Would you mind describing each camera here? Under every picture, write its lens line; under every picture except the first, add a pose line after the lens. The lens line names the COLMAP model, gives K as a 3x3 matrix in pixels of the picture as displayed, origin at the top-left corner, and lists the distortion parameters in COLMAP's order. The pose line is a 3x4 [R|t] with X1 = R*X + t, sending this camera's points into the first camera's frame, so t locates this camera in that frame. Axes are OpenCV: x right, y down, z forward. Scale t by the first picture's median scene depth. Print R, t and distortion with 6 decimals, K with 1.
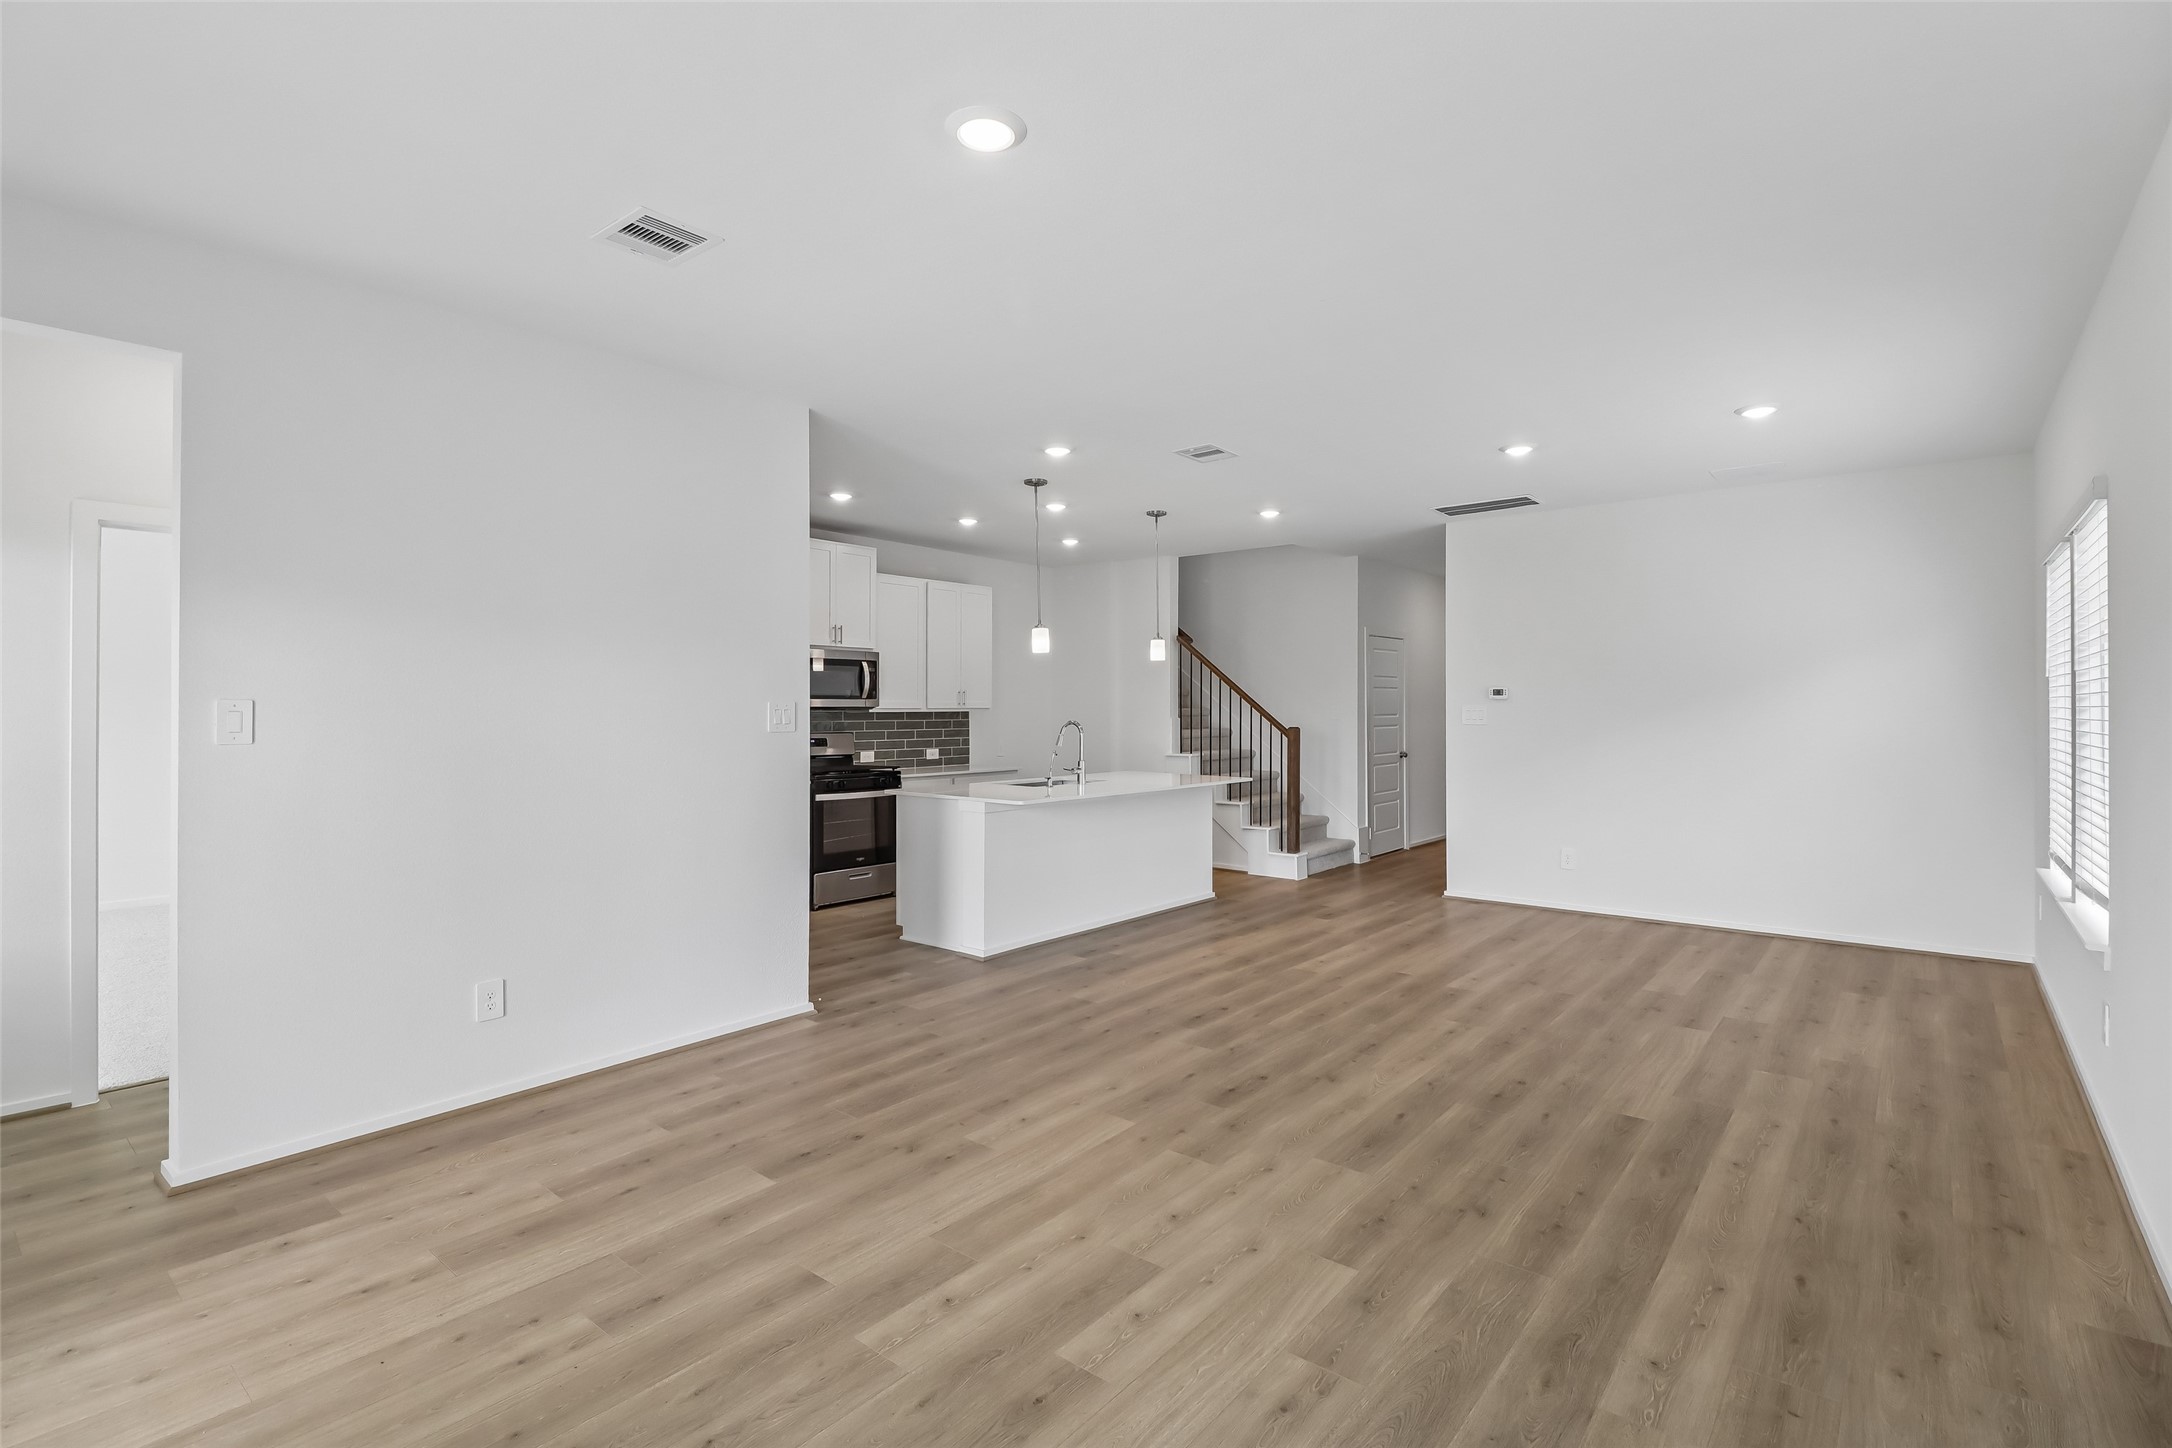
lens RADIAL K [[999.5, 0, 1000.1], [0, 999.5, 699.0], [0, 0, 1]] dist [0.015123, -0.010497]
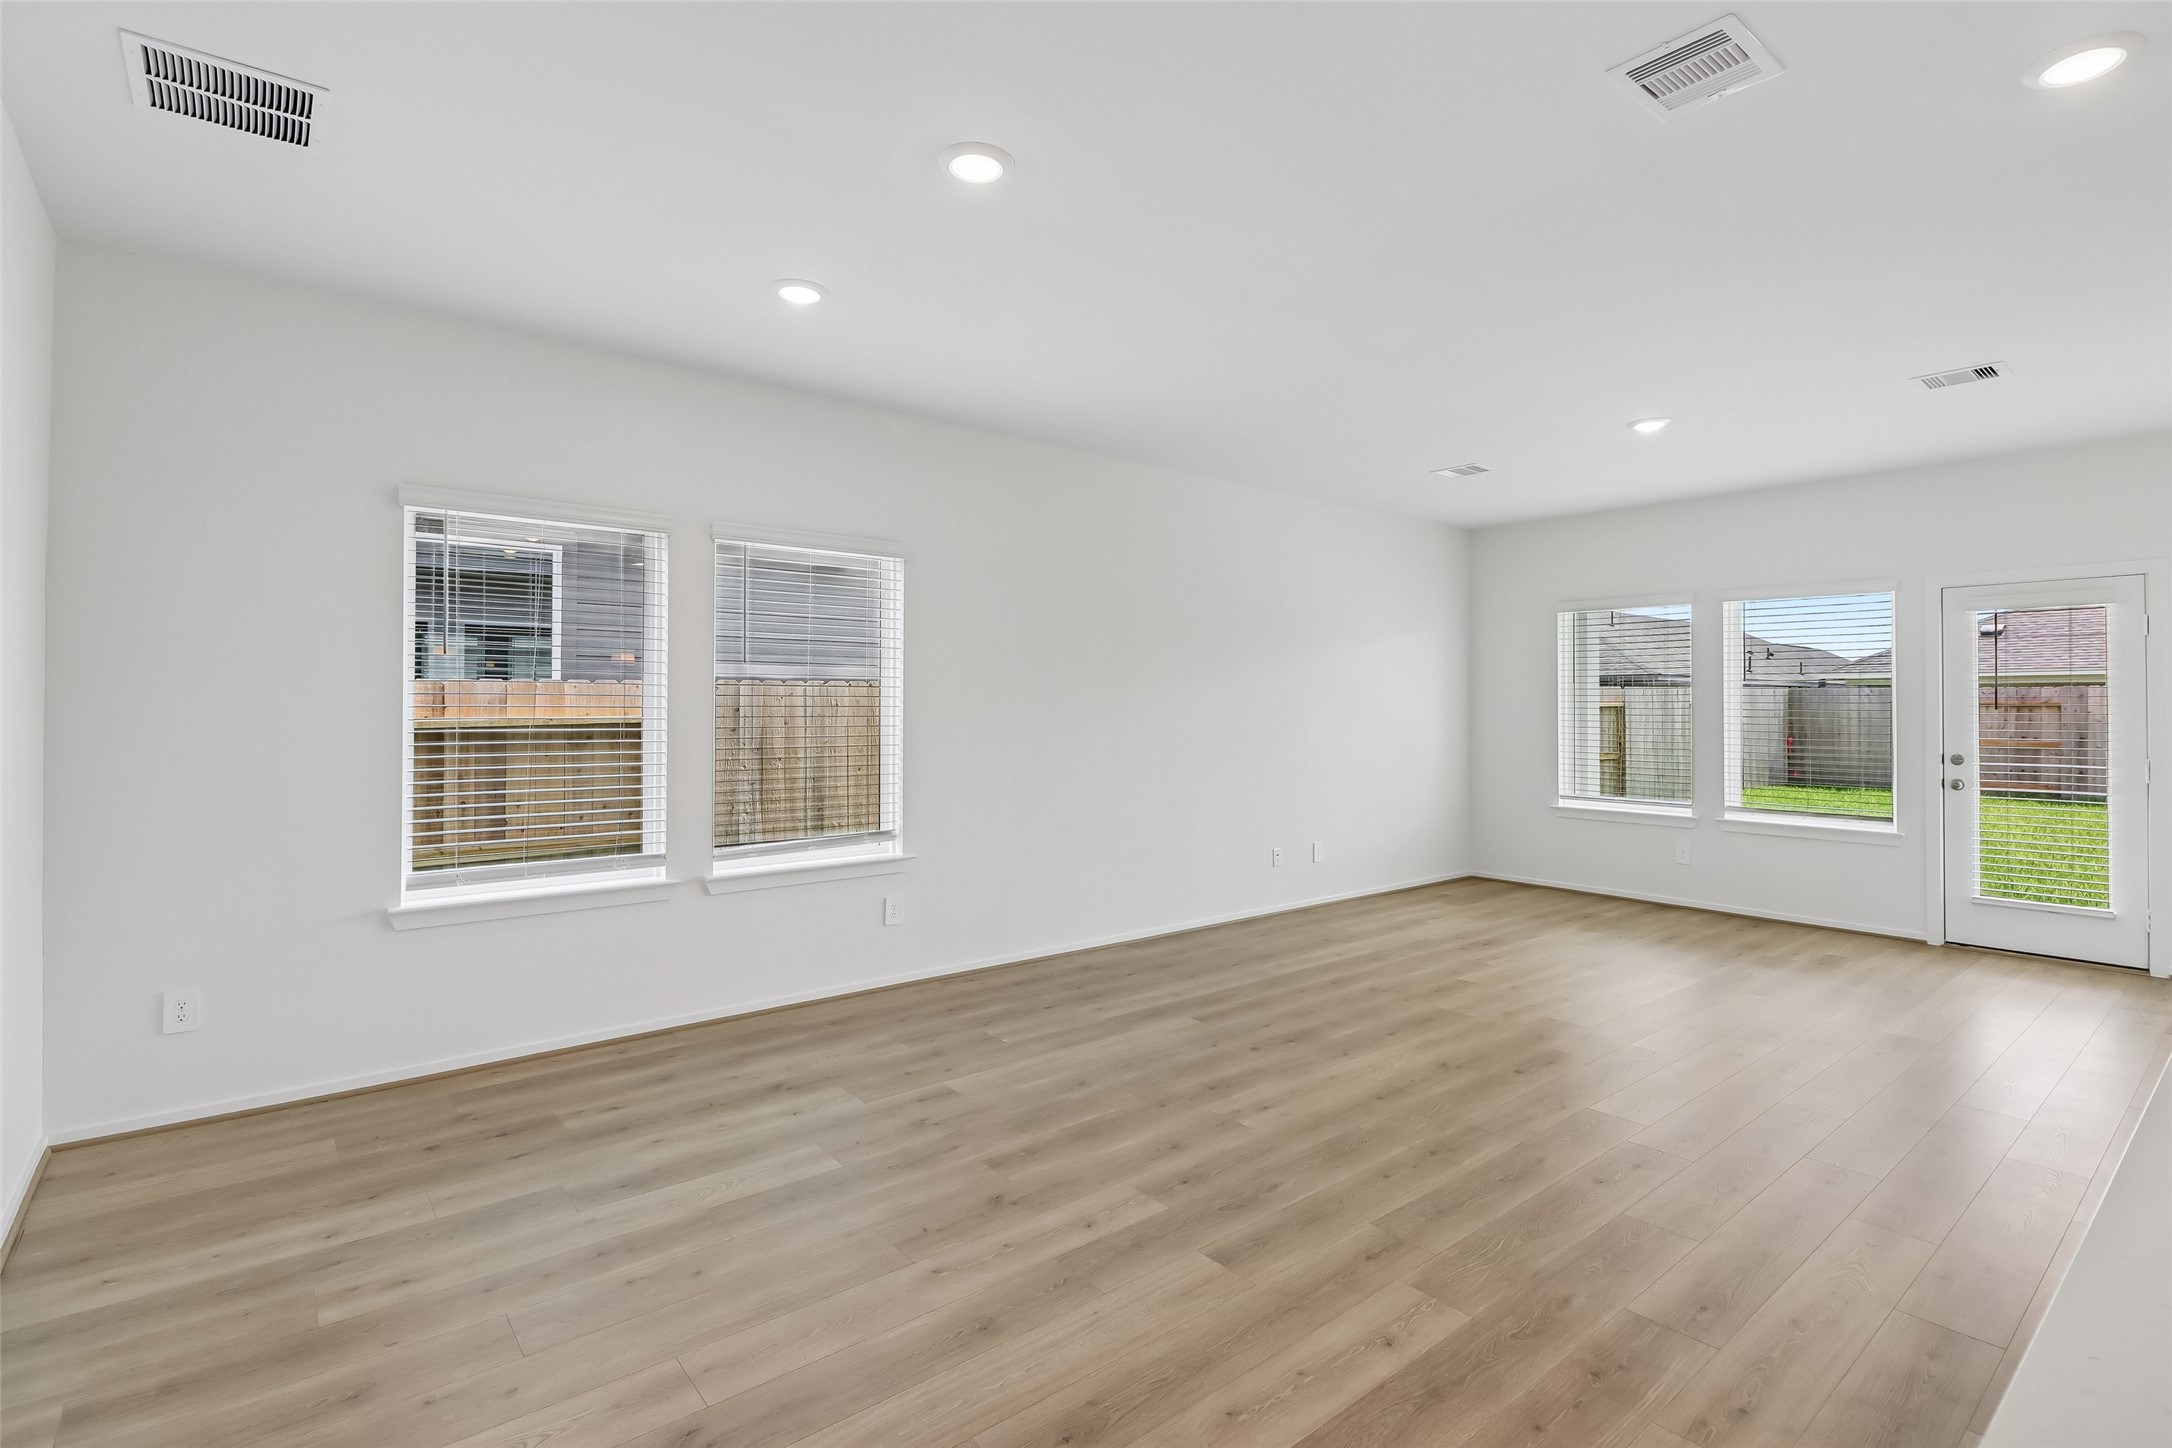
lens RADIAL K [[999.5, 0, 1000.1], [0, 999.5, 699.0], [0, 0, 1]] dist [0.015123, -0.010497]
pose [[-0.982824, -0.002113, 0.184533, 0.659561], [-0.004628, 0.999902, -0.013197, 0.032509], [-0.184487, -0.013825, -0.982738, 2.345362]]
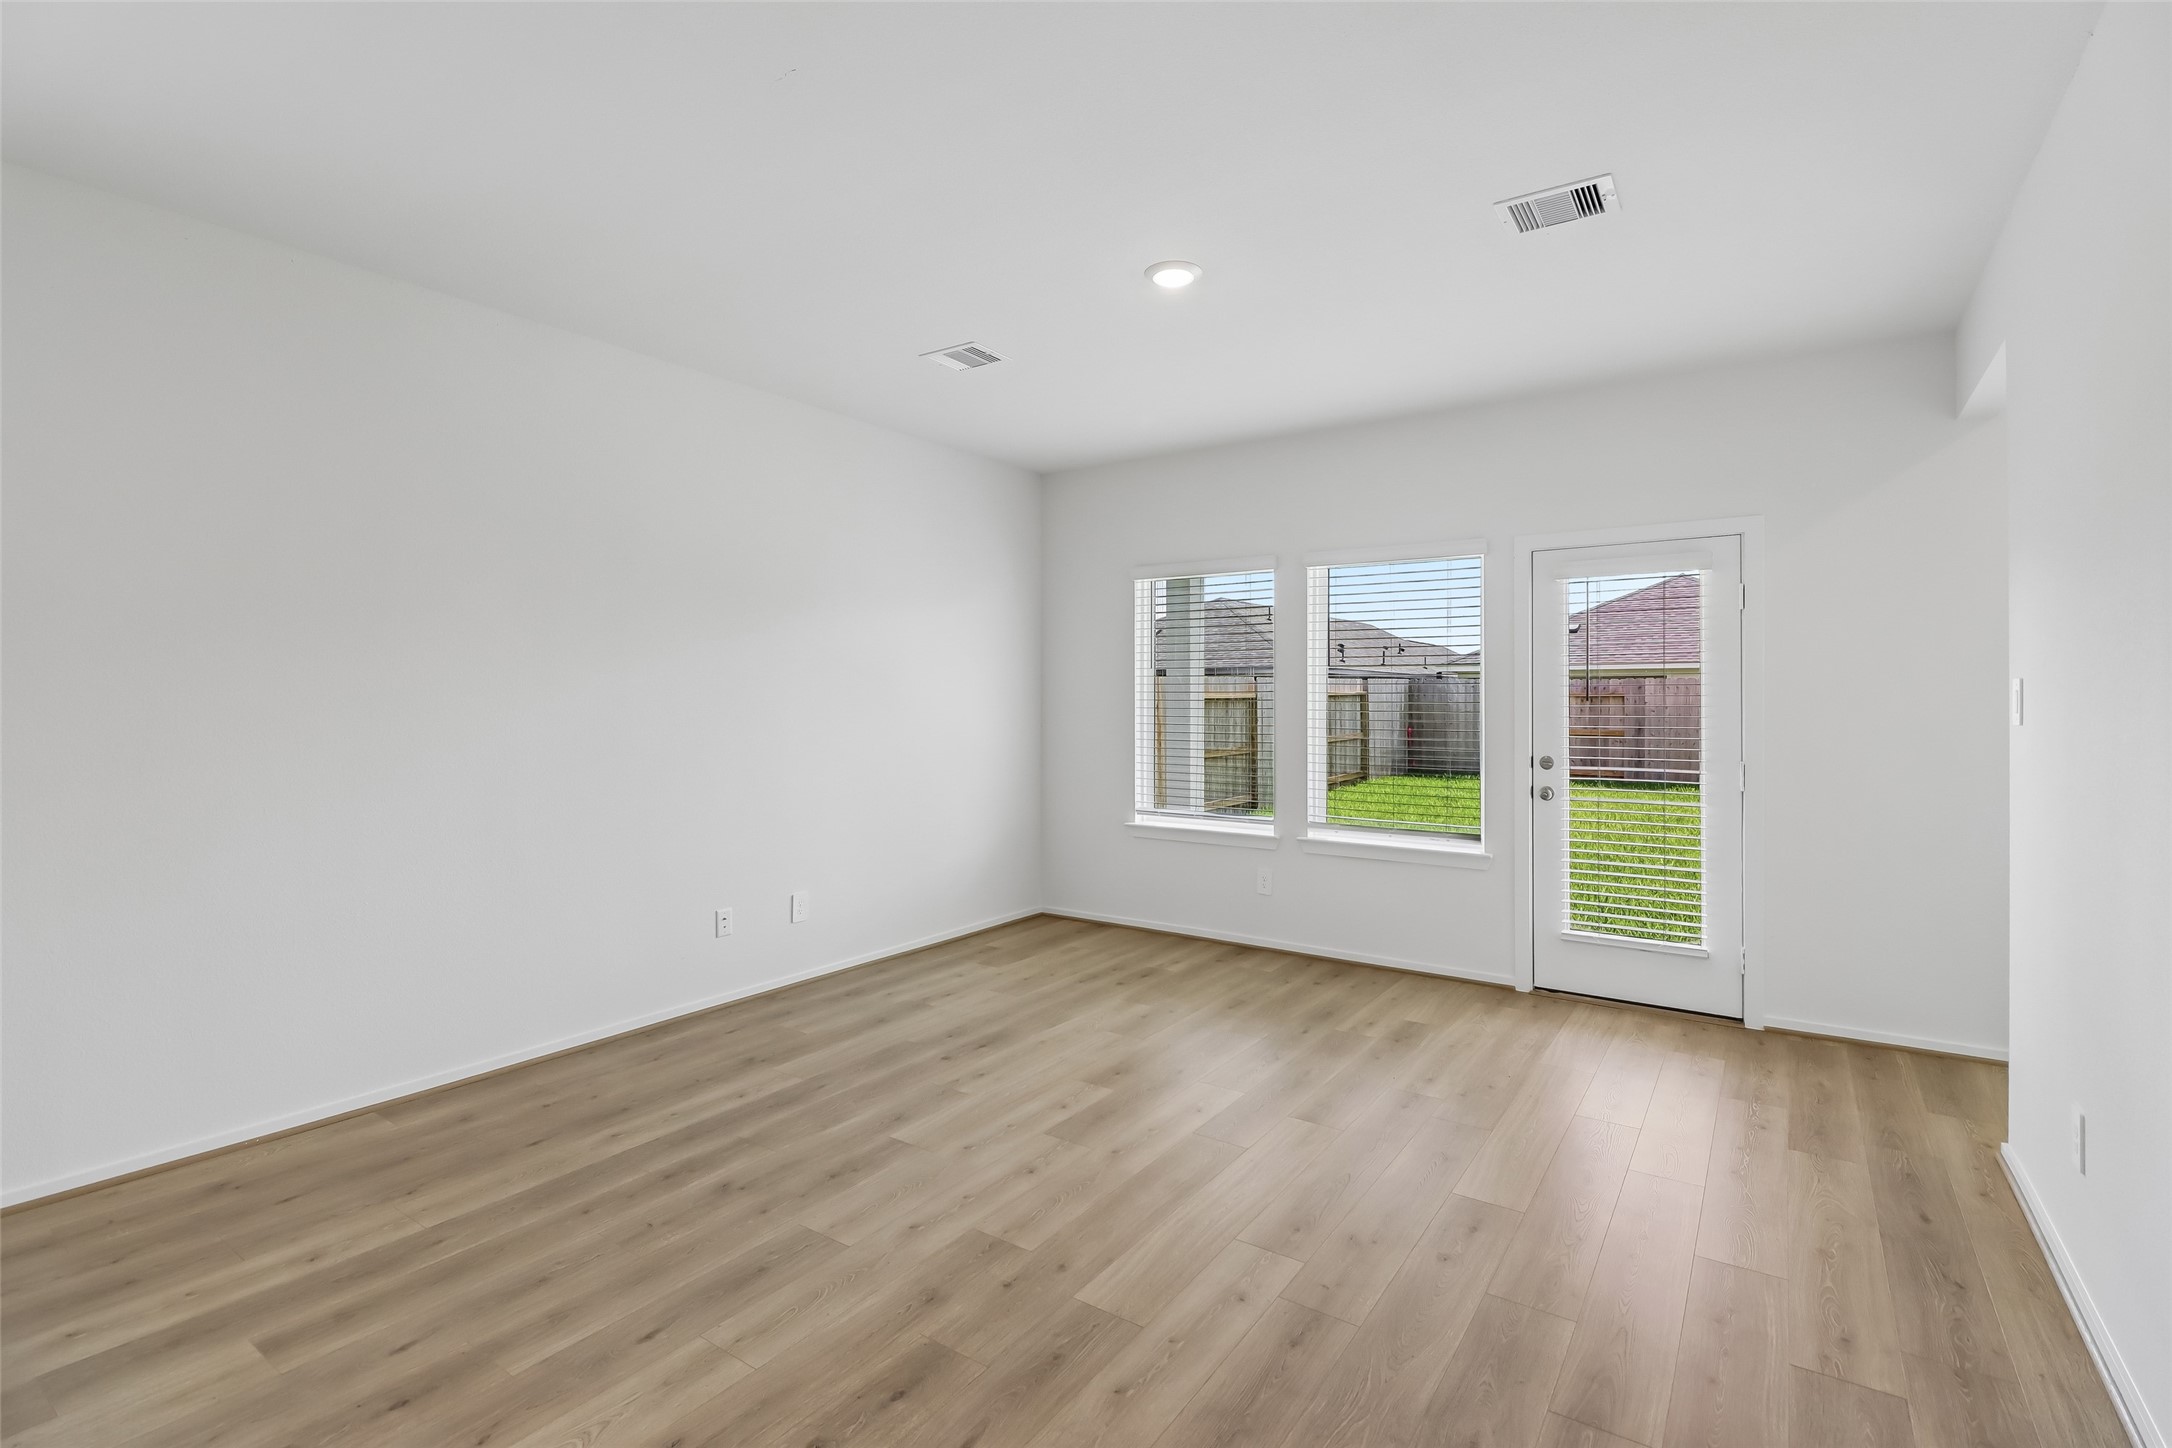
lens RADIAL K [[1025.5, 0, 997.8], [0, 1025.5, 702.1], [0, 0, 1]] dist [0.014613, -0.012296]
pose [[-0.996070, -0.001110, -0.088565, 0.250116], [-0.000765, 0.999992, -0.003928, 0.028231], [0.088569, -0.003845, -0.996063, 1.703701]]
